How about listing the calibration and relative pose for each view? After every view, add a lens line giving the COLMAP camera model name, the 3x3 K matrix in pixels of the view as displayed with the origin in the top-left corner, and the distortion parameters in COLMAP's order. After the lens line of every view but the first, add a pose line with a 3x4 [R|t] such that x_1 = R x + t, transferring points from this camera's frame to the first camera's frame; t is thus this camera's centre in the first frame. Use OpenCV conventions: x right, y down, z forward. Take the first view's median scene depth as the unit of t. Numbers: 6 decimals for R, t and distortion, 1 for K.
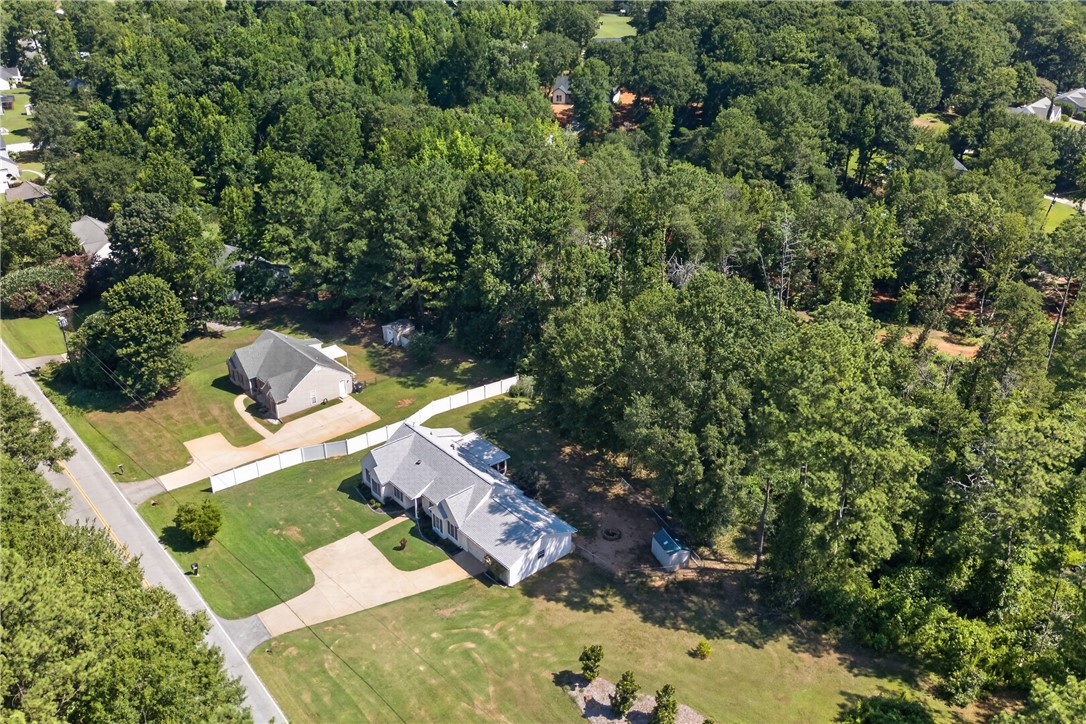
lens RADIAL K [[556.1, 0, 543.0], [0, 556.1, 362.0], [0, 0, 1]] dist [0.000448, 0.000336]
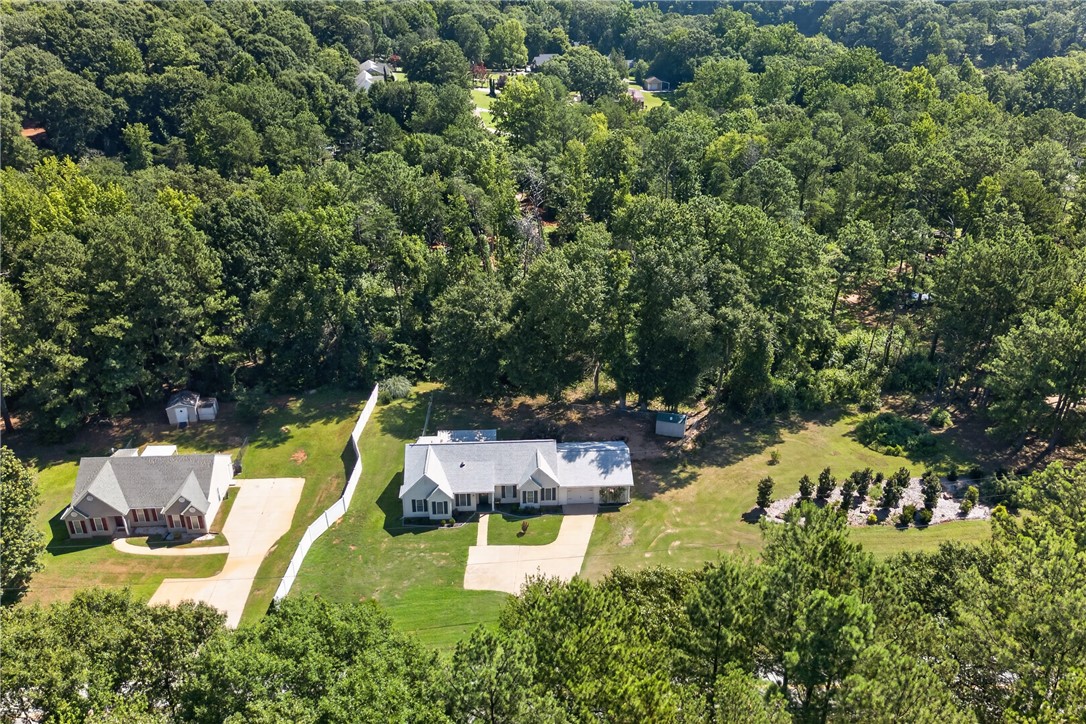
lens RADIAL K [[526.9, 0, 539.5], [0, 526.9, 346.7], [0, 0, 1]] dist [-0.001201, -0.000210]
pose [[0.794896, -0.396278, 0.459460, -0.492431], [0.387911, 0.914194, 0.117368, -0.074439], [-0.466546, 0.084935, 0.880410, 0.091252]]
